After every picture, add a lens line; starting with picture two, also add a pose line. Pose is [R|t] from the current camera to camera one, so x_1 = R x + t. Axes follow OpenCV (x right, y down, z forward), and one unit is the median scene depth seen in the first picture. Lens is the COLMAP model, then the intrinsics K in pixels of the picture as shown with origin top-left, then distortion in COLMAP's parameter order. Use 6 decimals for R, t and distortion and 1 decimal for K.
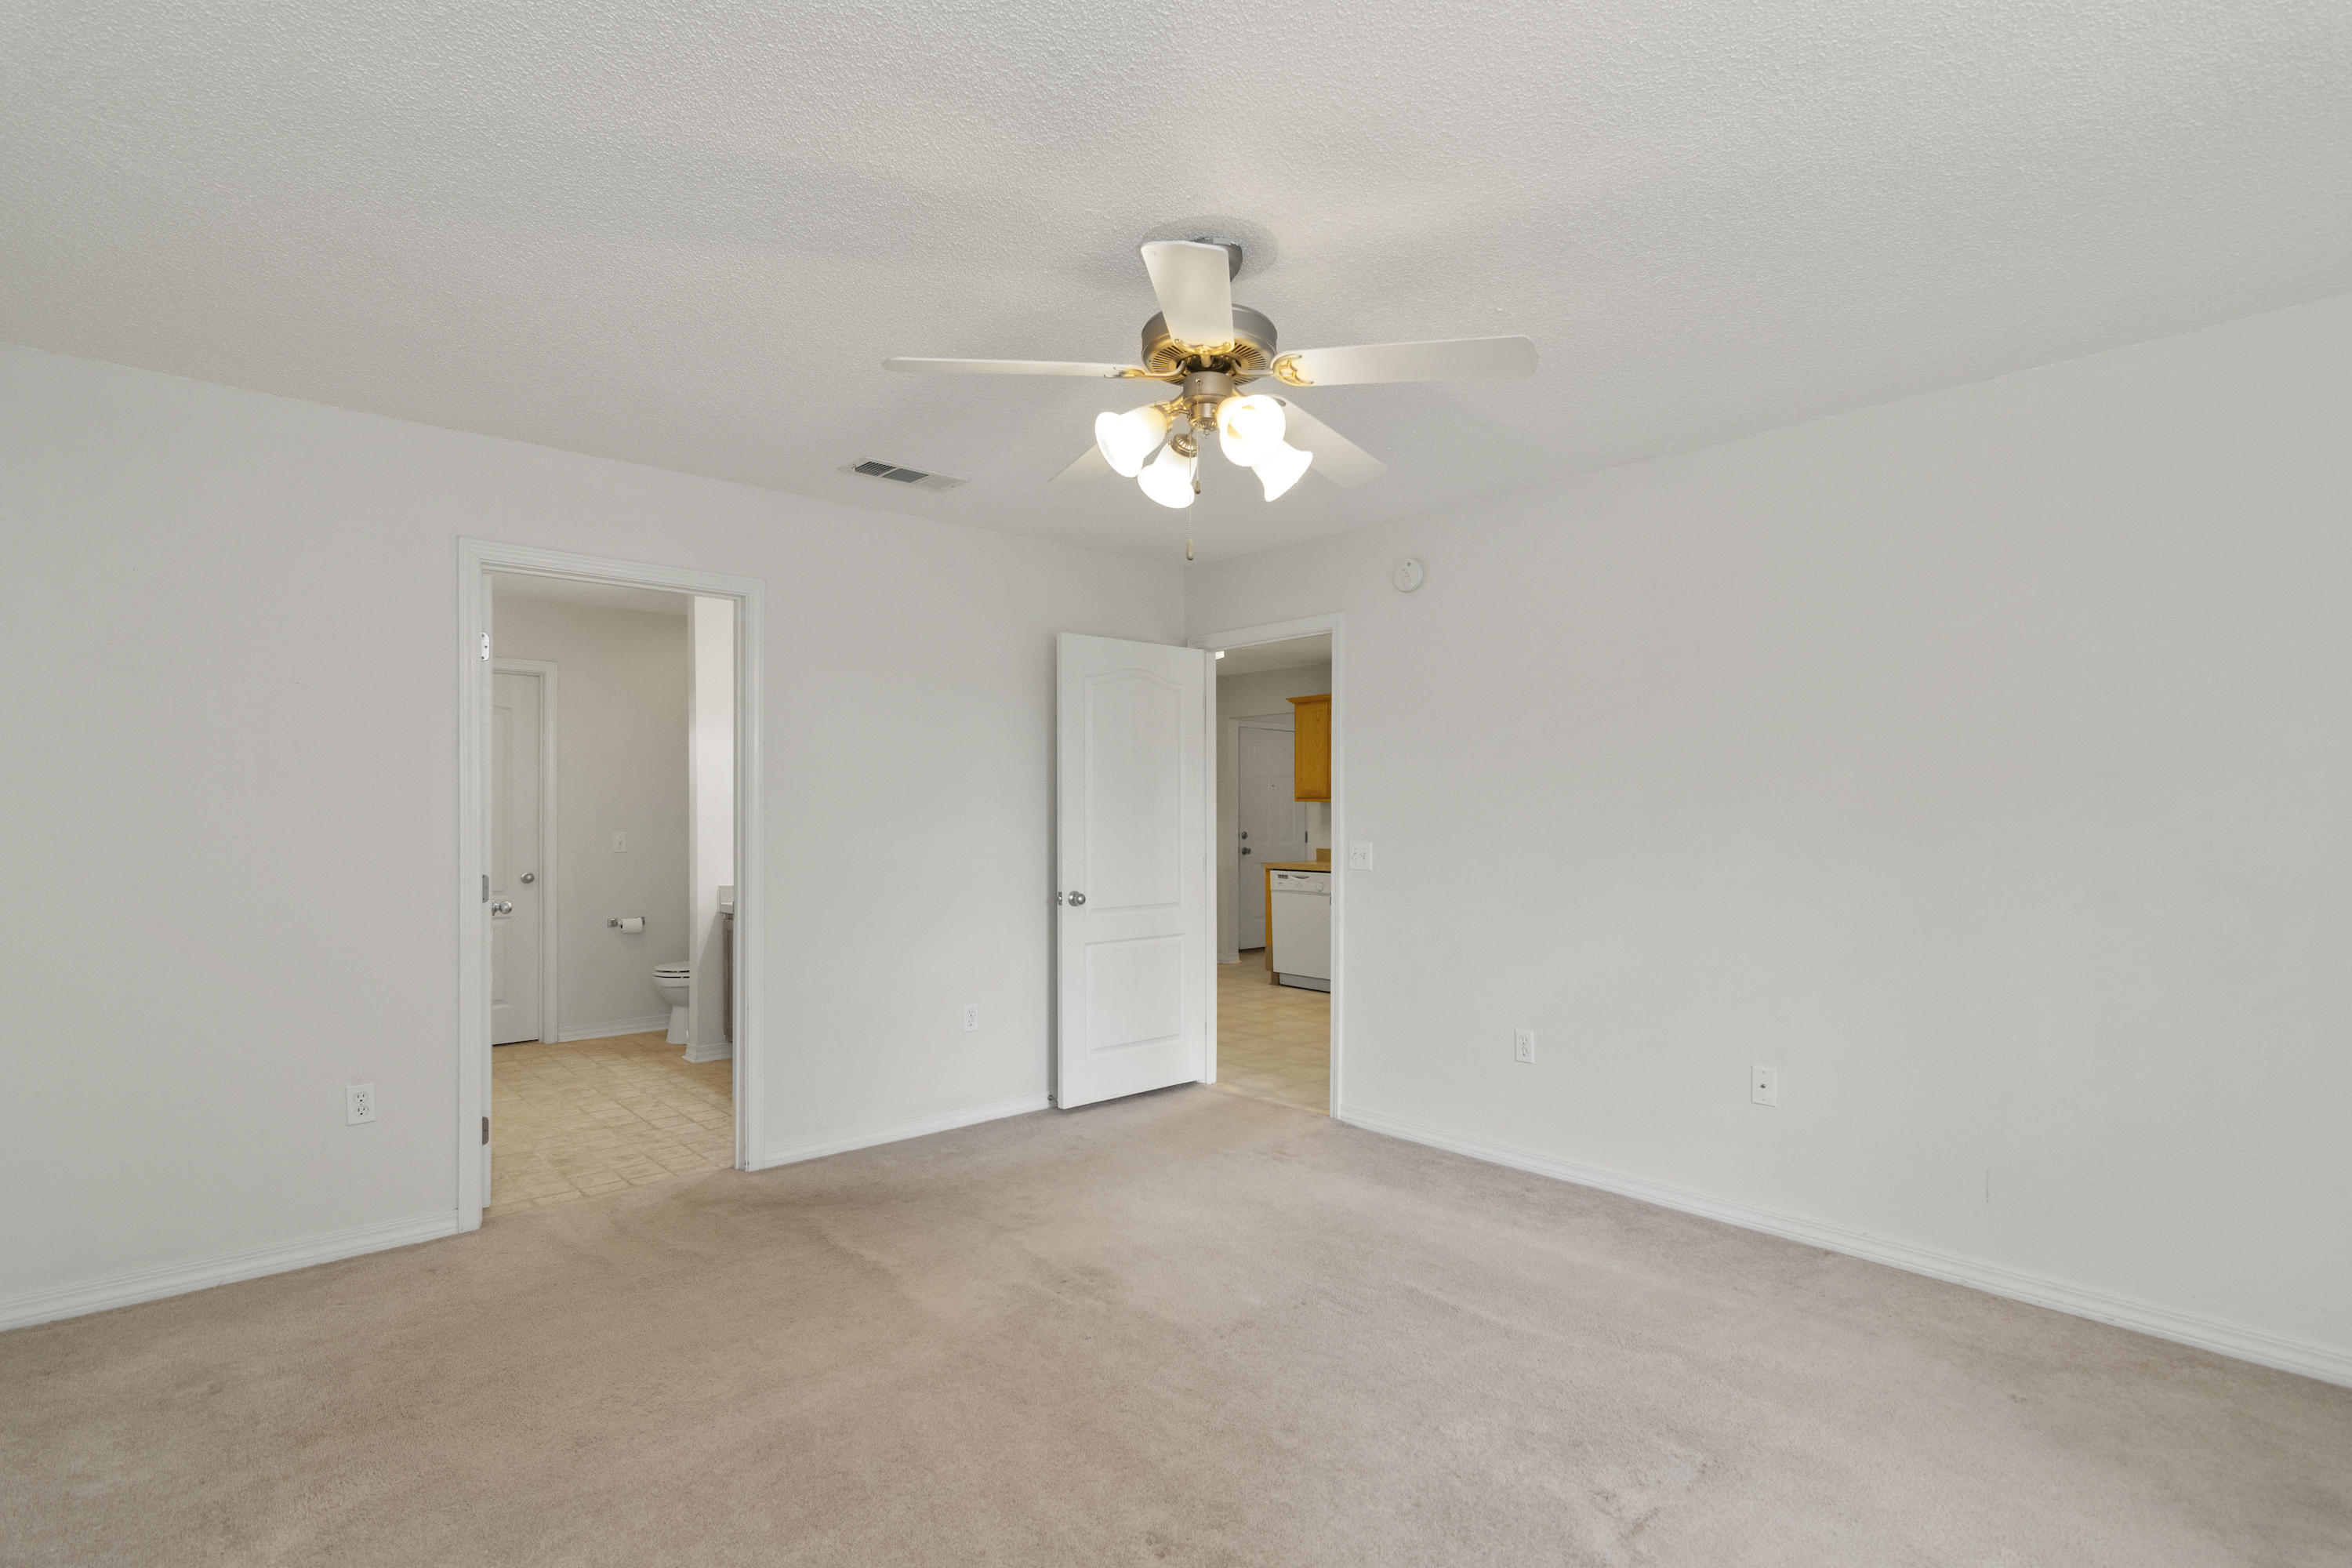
lens RADIAL K [[1137.1, 0, 1175.4], [0, 1137.1, 813.0], [0, 0, 1]] dist [0.000978, 0.001808]
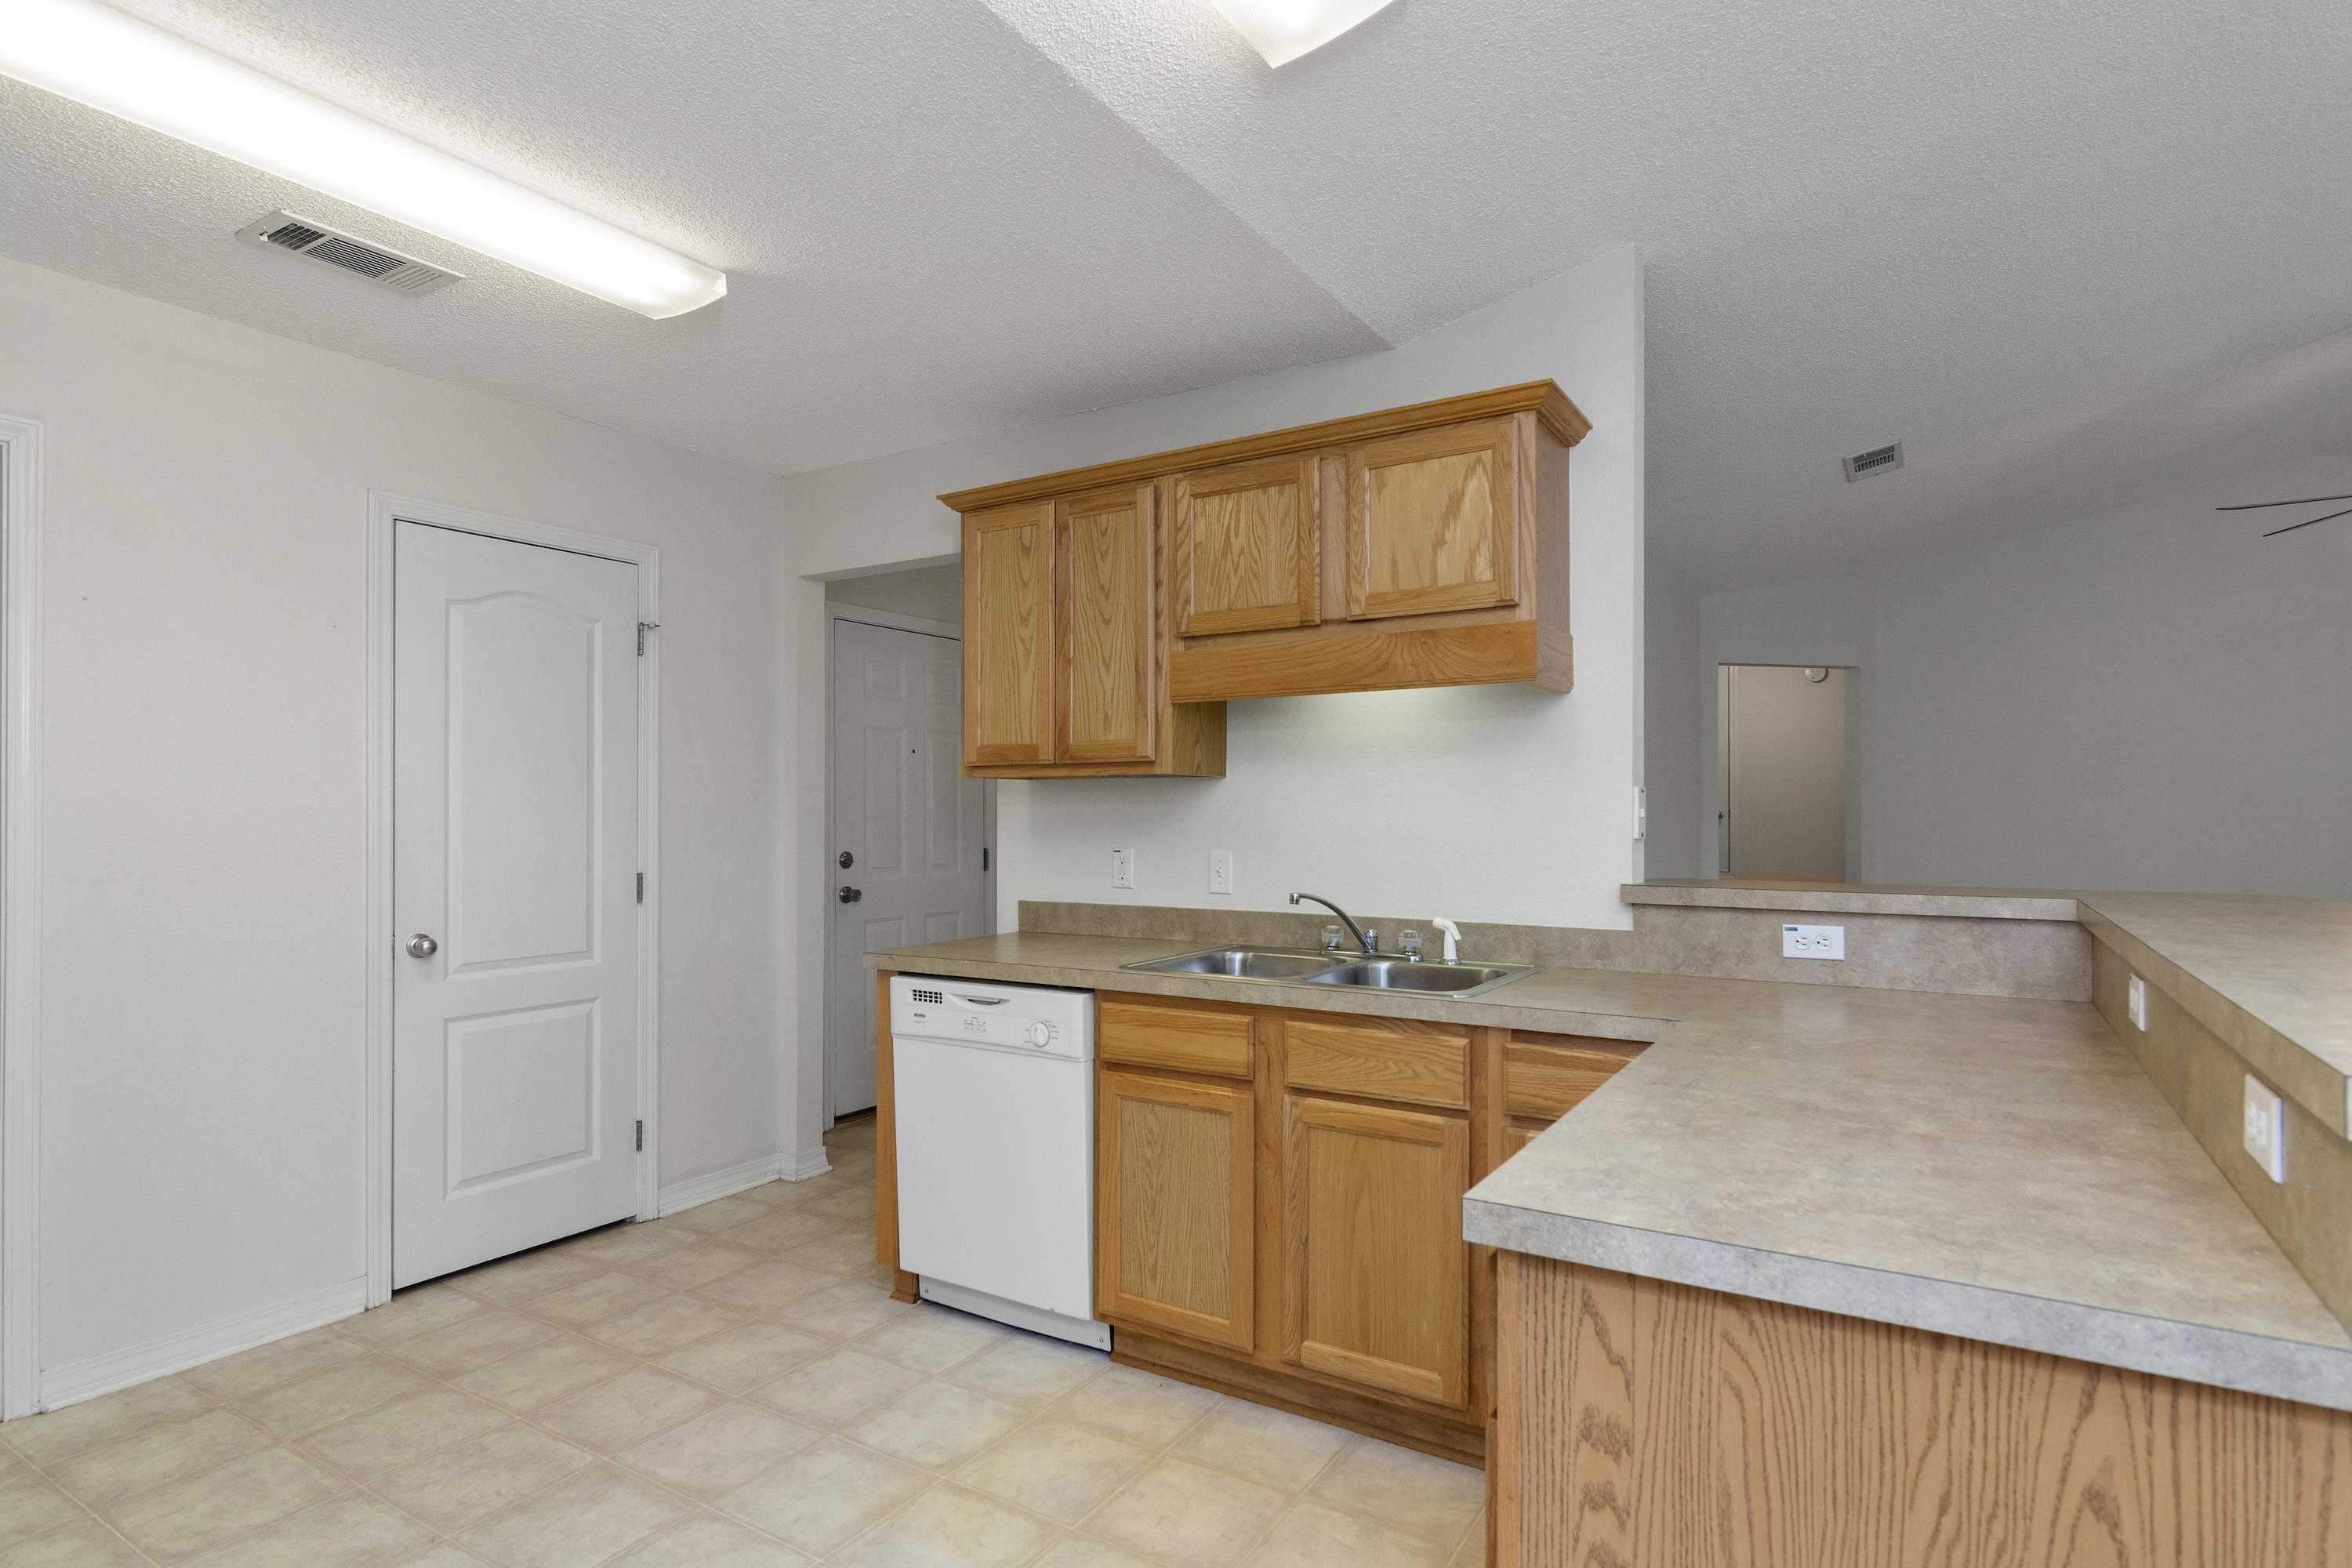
lens RADIAL K [[1191.6, 0, 1176.0], [0, 1191.6, 784.0], [0, 0, 1]] dist [-0.006041, -0.000207]
pose [[0.962566, 0.001810, 0.271041, 0.067913], [-0.001677, 0.999998, -0.000723, -0.009759], [-0.271042, 0.000242, 0.962568, 0.618736]]
